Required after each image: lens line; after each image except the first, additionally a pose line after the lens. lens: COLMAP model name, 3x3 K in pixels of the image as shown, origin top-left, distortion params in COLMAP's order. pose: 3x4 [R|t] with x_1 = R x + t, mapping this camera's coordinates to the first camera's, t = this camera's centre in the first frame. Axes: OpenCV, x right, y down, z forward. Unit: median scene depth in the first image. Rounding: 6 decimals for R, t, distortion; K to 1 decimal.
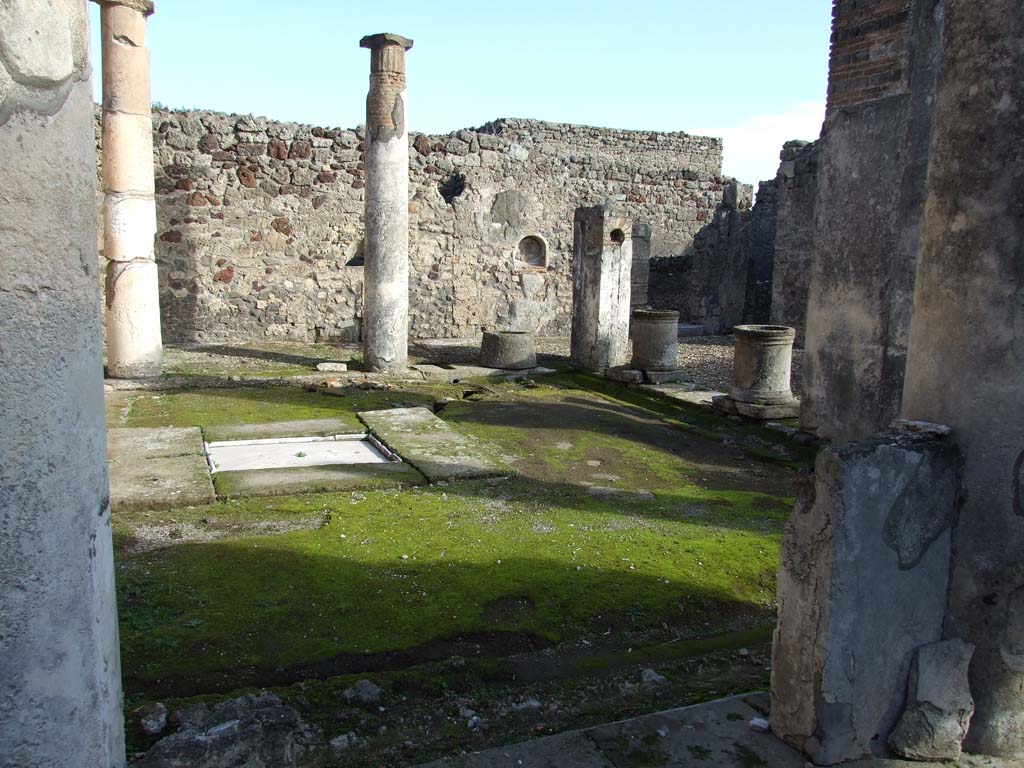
lens RADIAL K [[823.1, 0, 513.8], [0, 823.1, 380.7], [0, 0, 1]] dist [-0.062692, 0.056537]
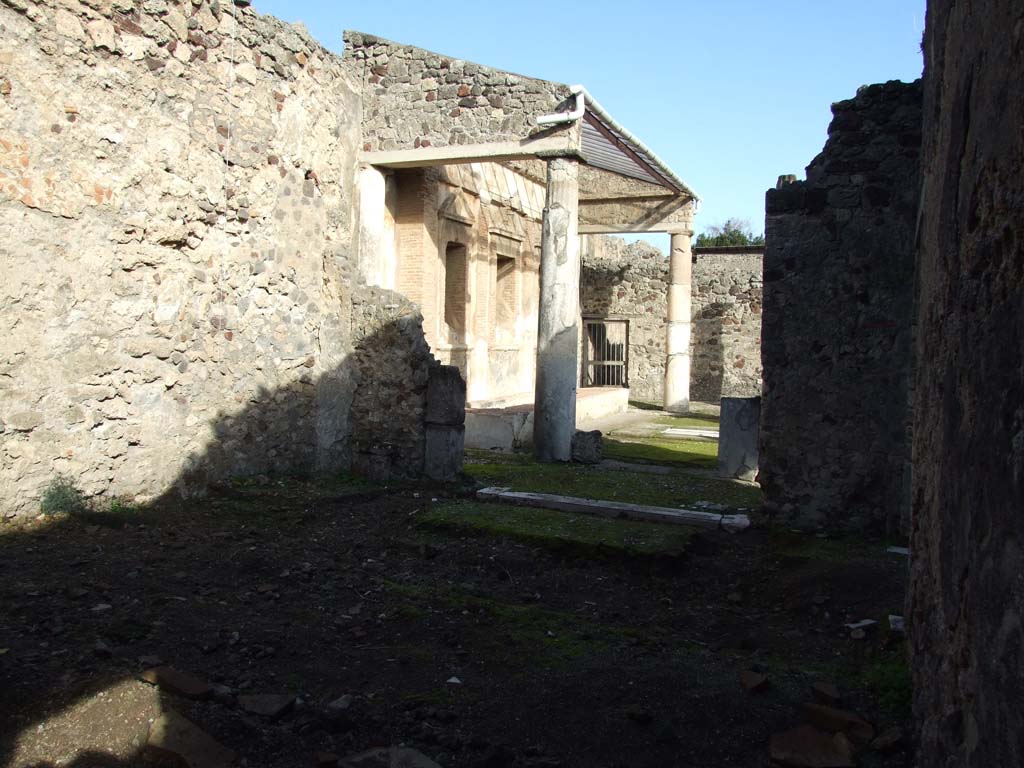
lens RADIAL K [[823.1, 0, 508.3], [0, 823.1, 370.2], [0, 0, 1]] dist [-0.062692, 0.056537]
pose [[0.704717, 0.017010, -0.709285, 0.544197], [-0.110274, 0.990189, -0.085817, 0.089587], [0.700867, 0.138692, 0.699679, -0.570128]]
